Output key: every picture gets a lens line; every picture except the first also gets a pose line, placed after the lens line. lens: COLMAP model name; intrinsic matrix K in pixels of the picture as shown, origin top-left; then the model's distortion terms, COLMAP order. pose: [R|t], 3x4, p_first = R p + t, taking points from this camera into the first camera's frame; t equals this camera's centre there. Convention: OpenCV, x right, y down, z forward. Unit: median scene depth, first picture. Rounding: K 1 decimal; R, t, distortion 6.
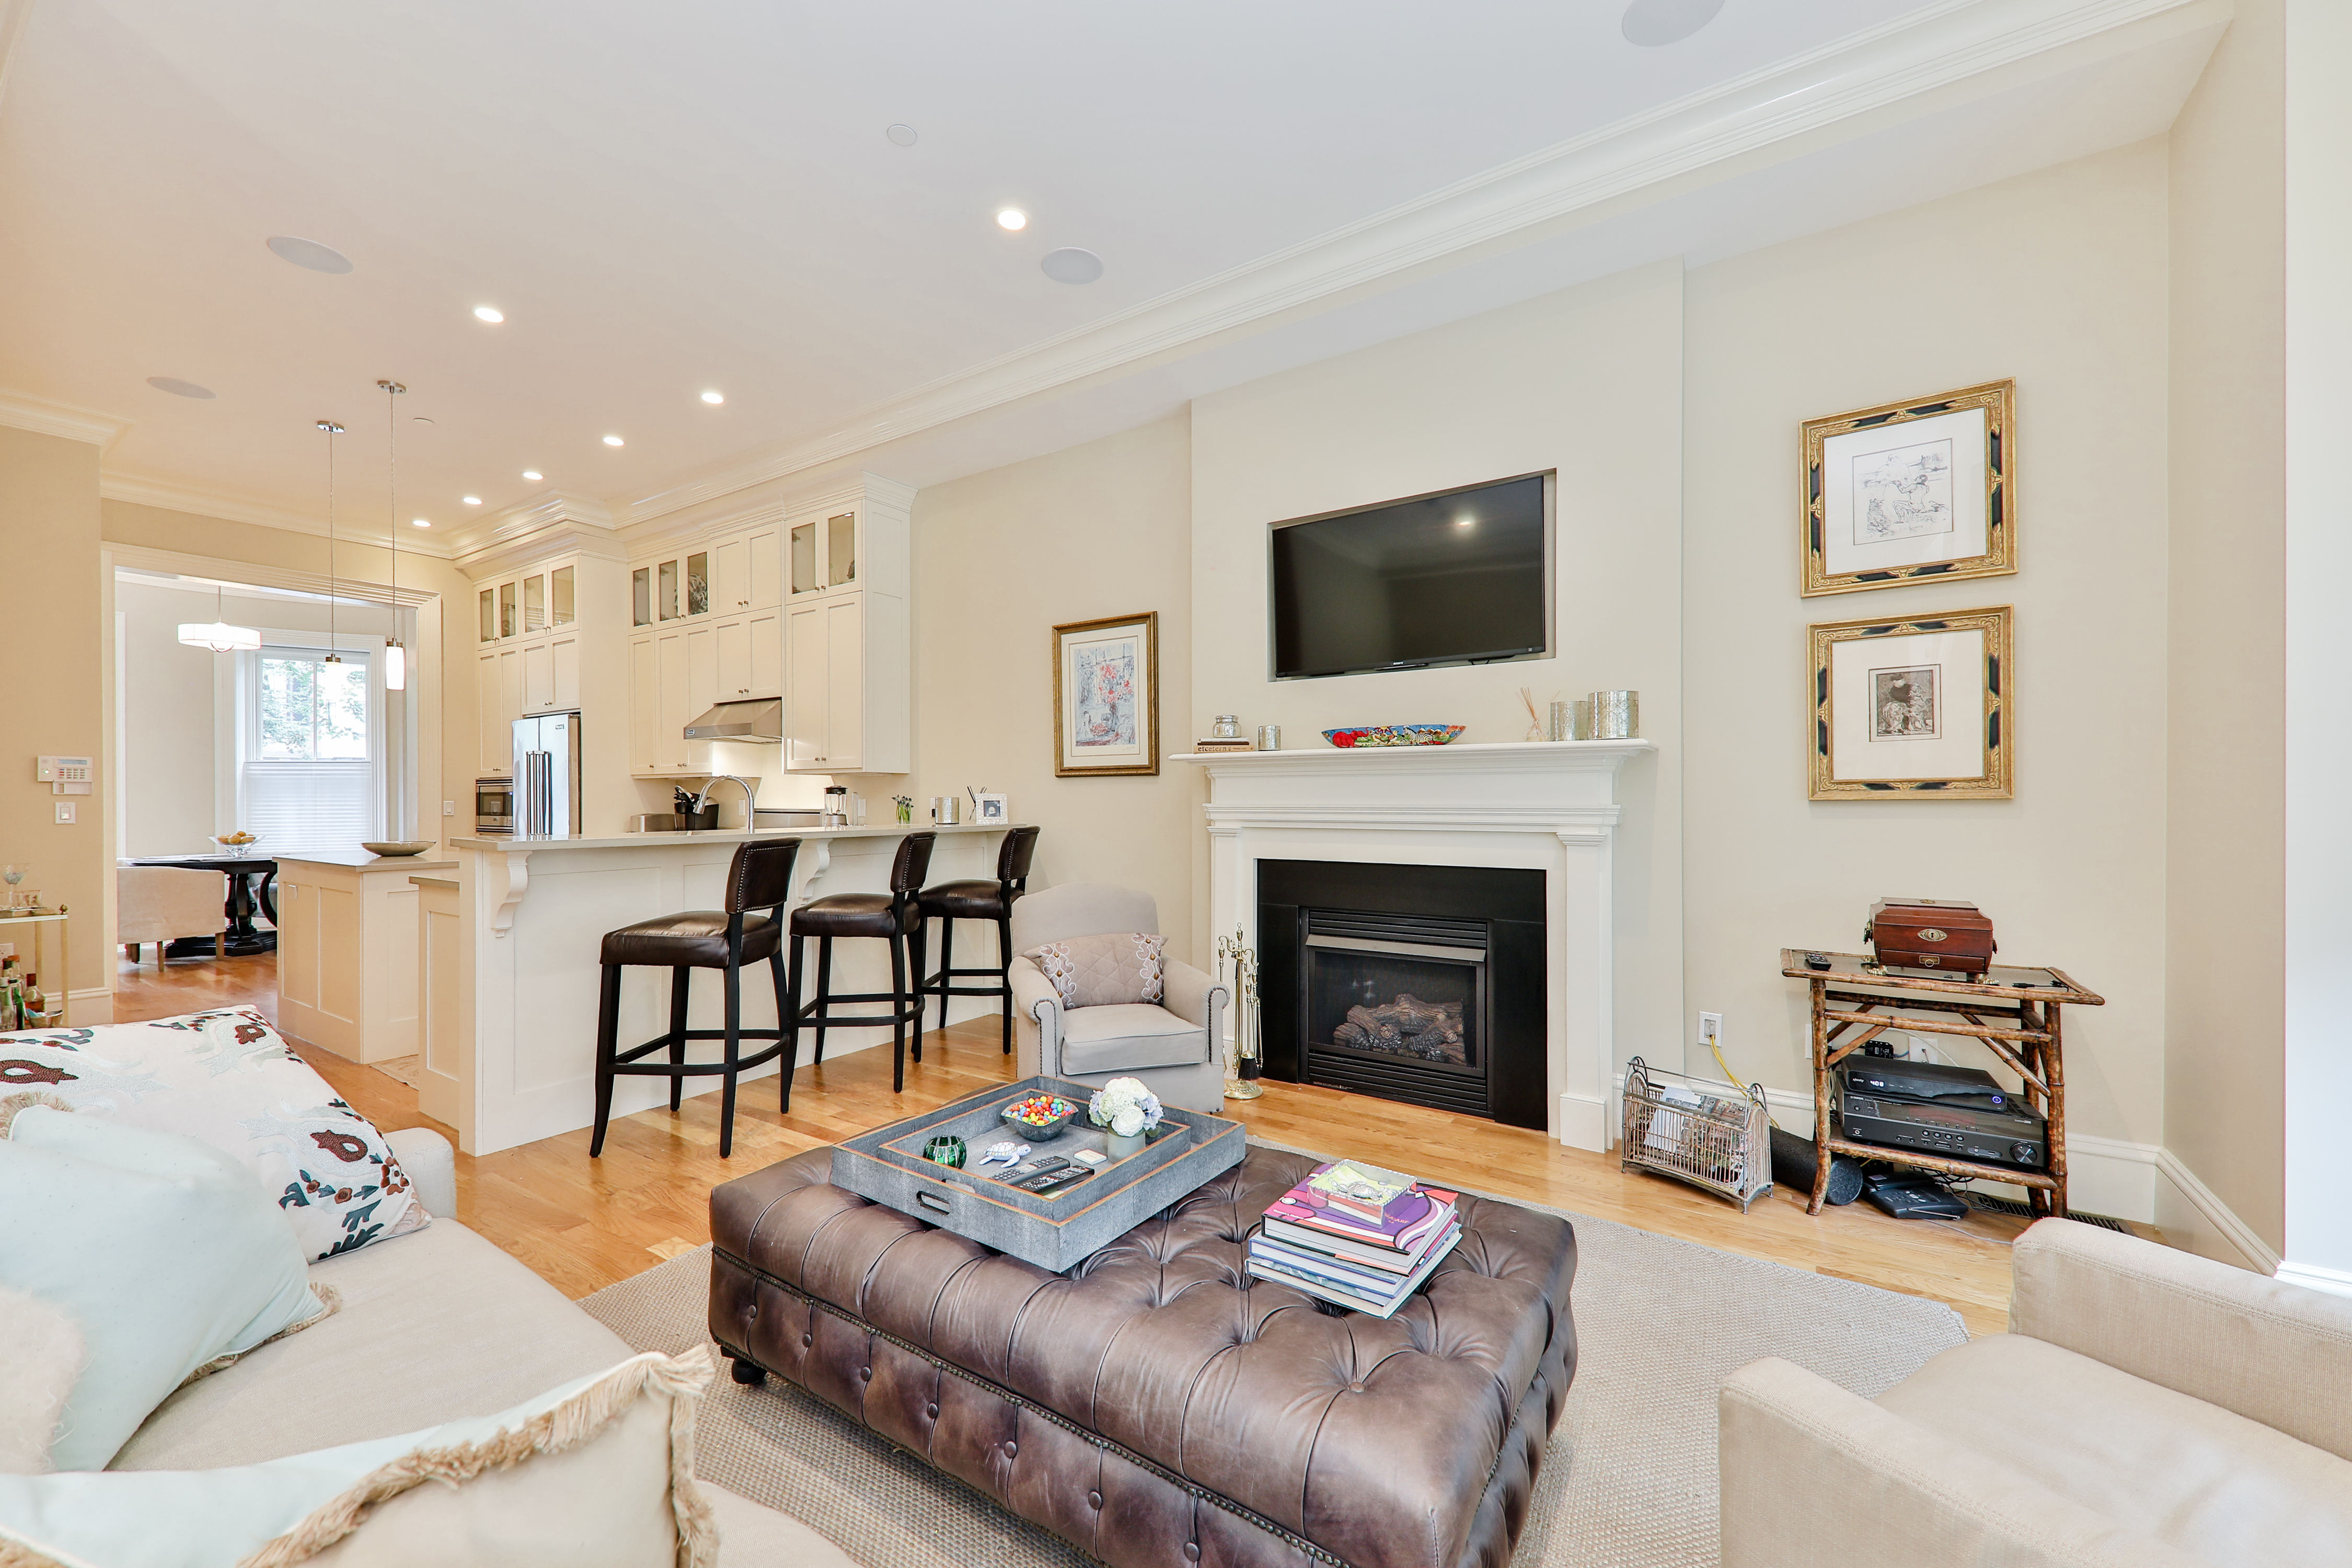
lens RADIAL K [[927.0, 0, 1172.8], [0, 927.0, 803.2], [0, 0, 1]] dist [0.019426, -0.009880]
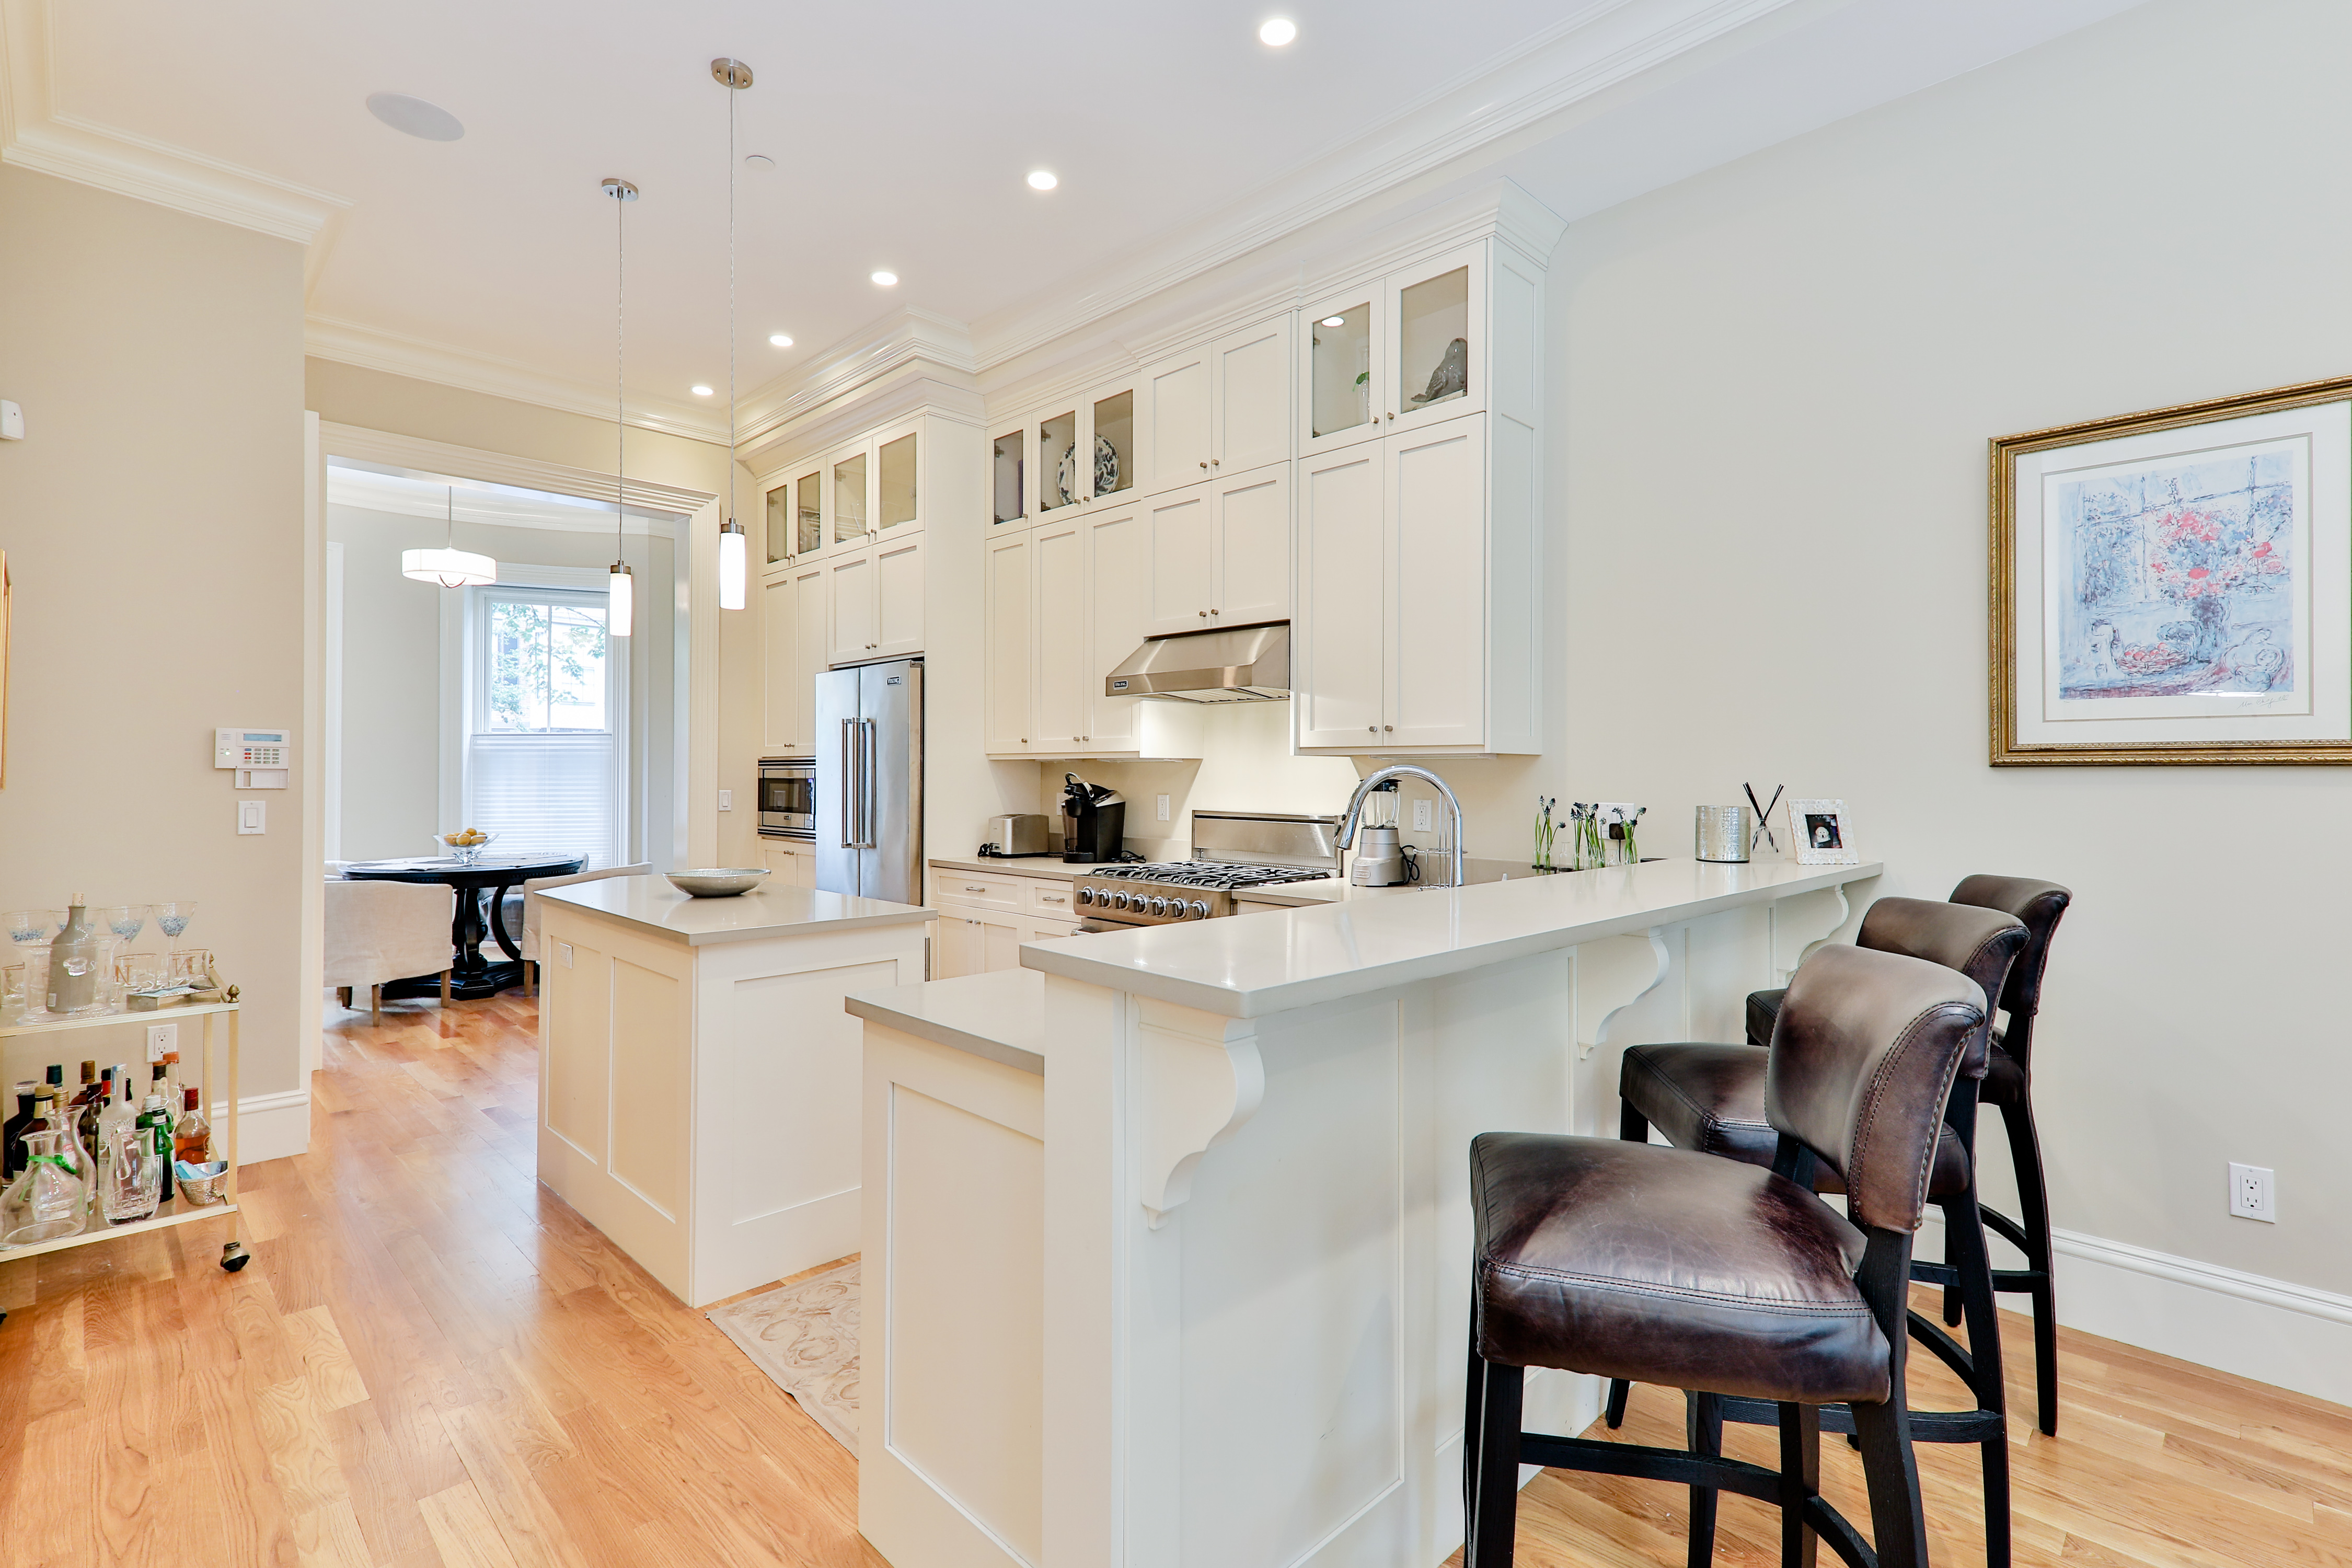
lens RADIAL K [[1098.5, 0, 1178.1], [0, 1098.5, 765.9], [0, 0, 1]] dist [0.009850, -0.000271]
pose [[0.980383, 0.003124, -0.197075, -0.374942], [-0.005309, 0.999930, -0.010561, -0.018465], [0.197028, 0.011400, 0.980332, 0.345391]]
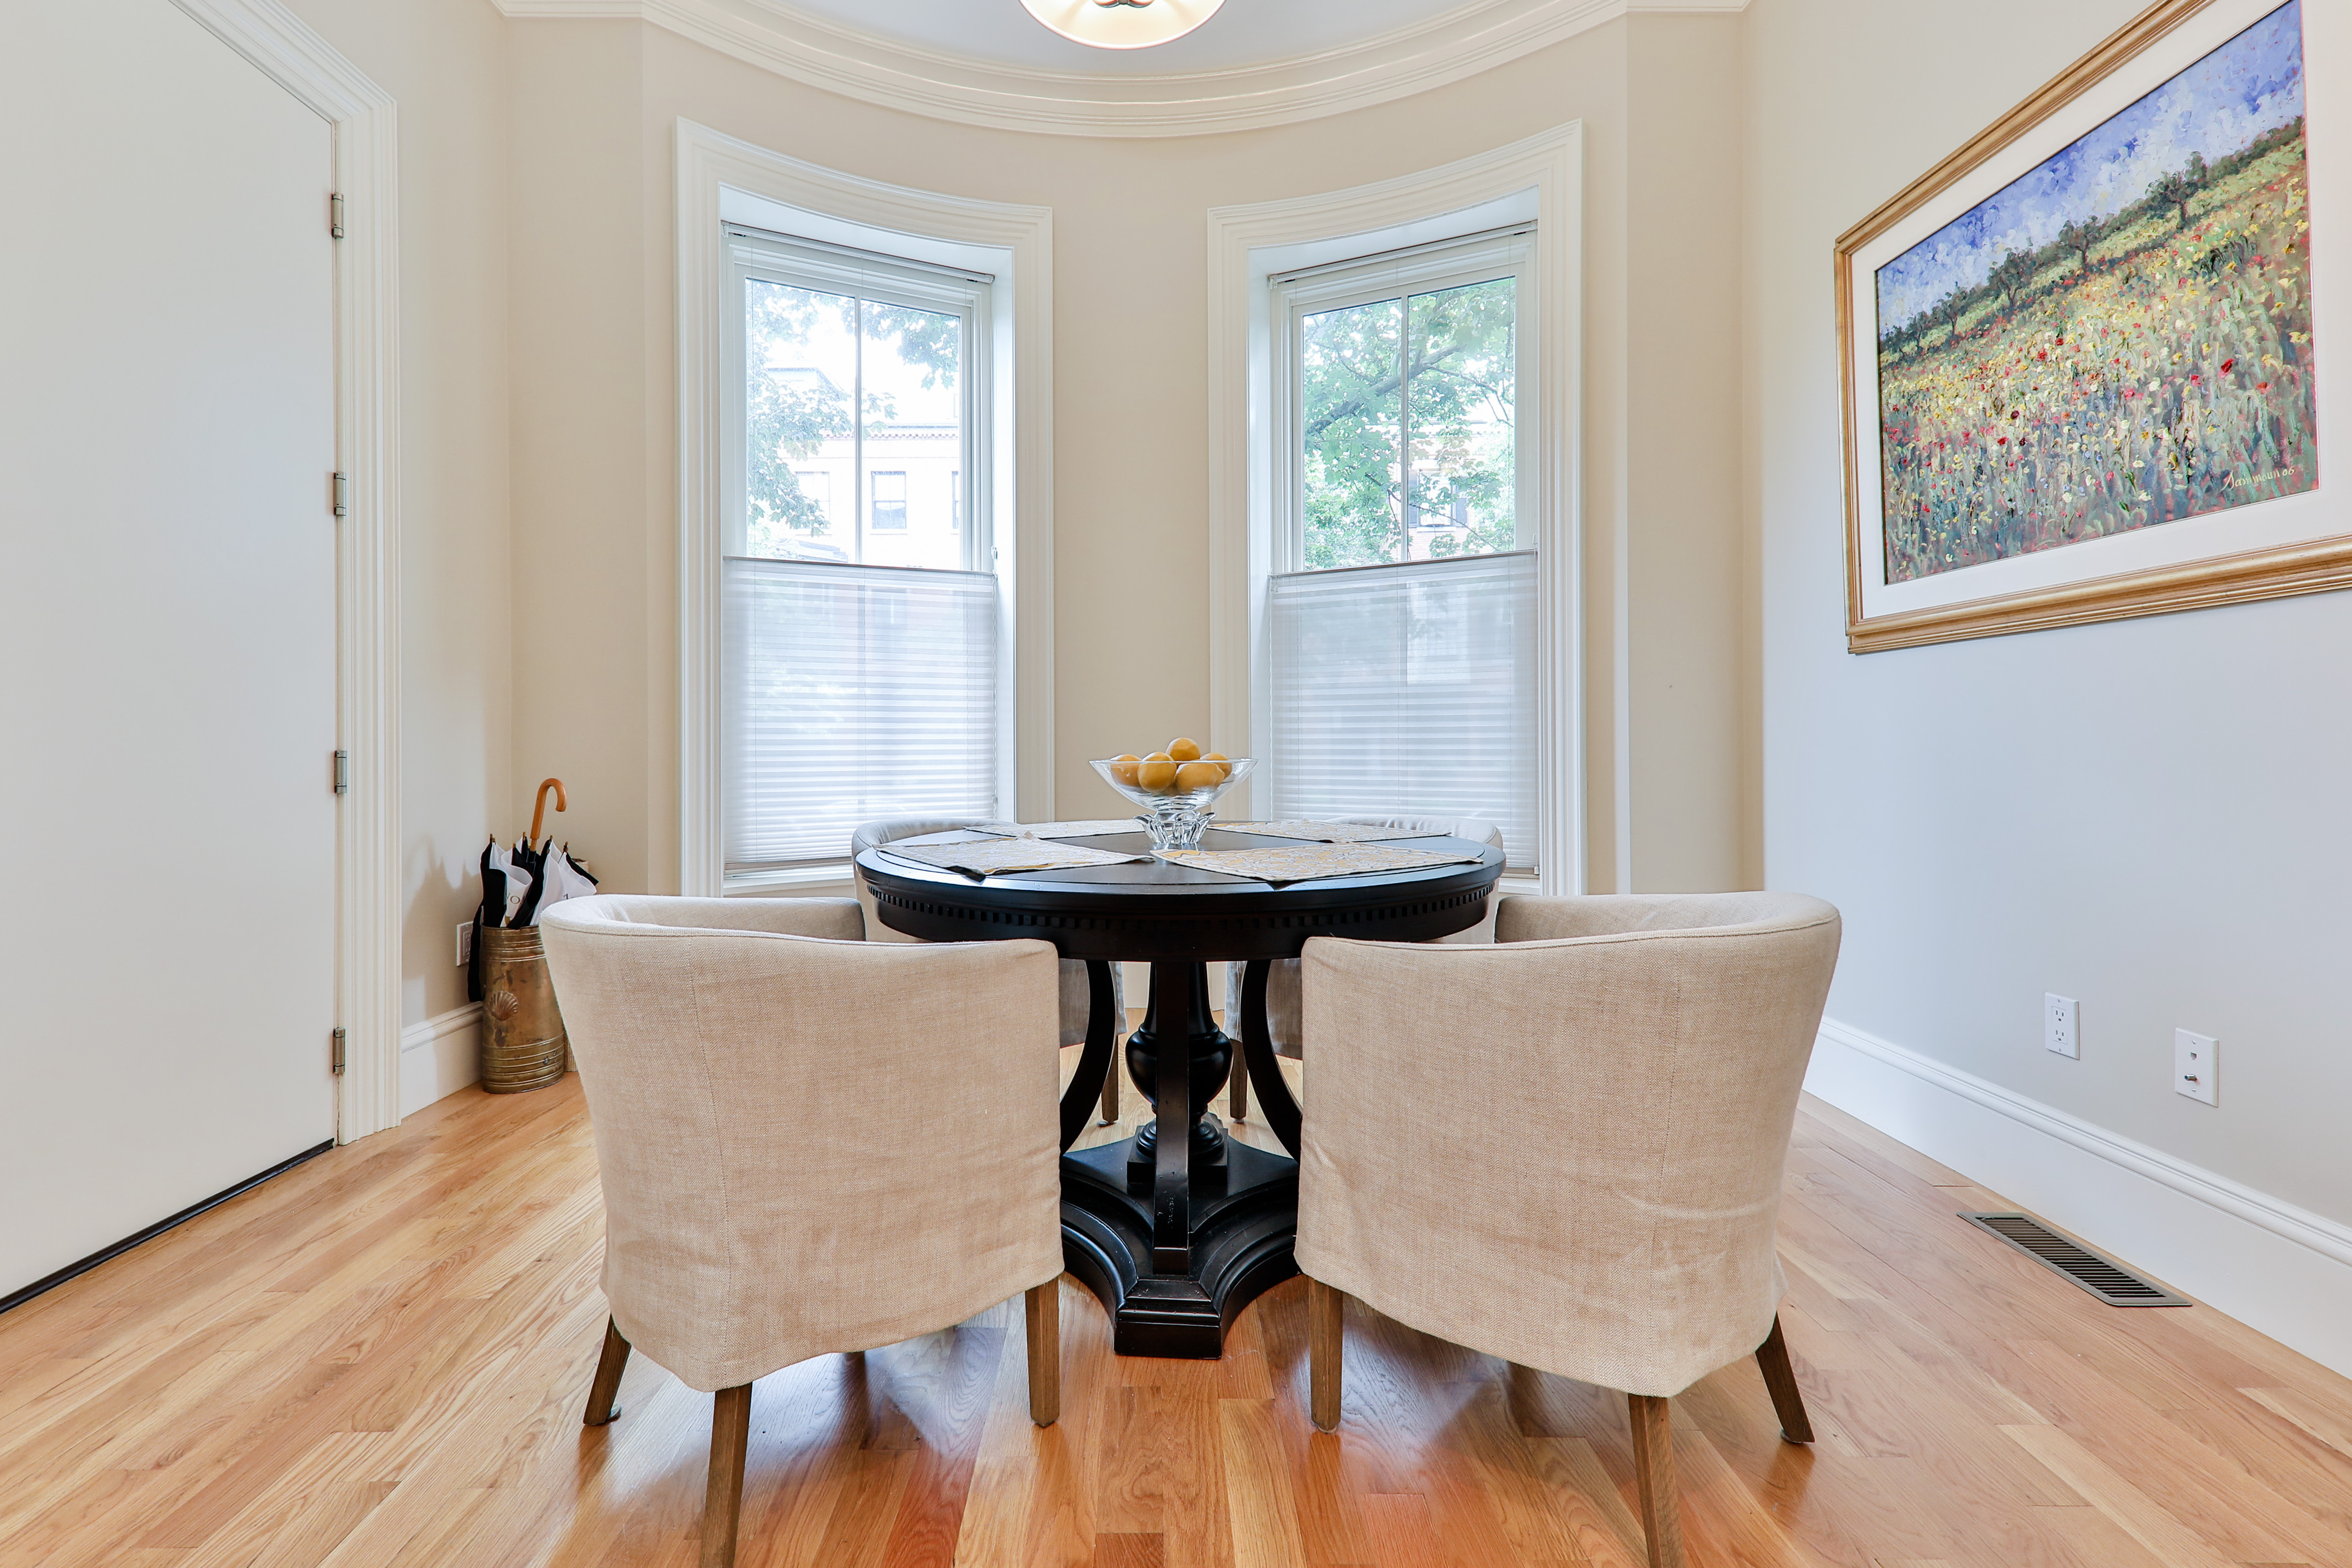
lens RADIAL K [[950.2, 0, 1176.0], [0, 950.2, 784.0], [0, 0, 1]] dist [0.028376, -0.013794]
pose [[0.573317, 0.032712, -0.818681, -1.104459], [-0.001409, 0.999241, 0.038940, 0.044305], [0.819333, -0.021171, 0.572927, 1.188526]]
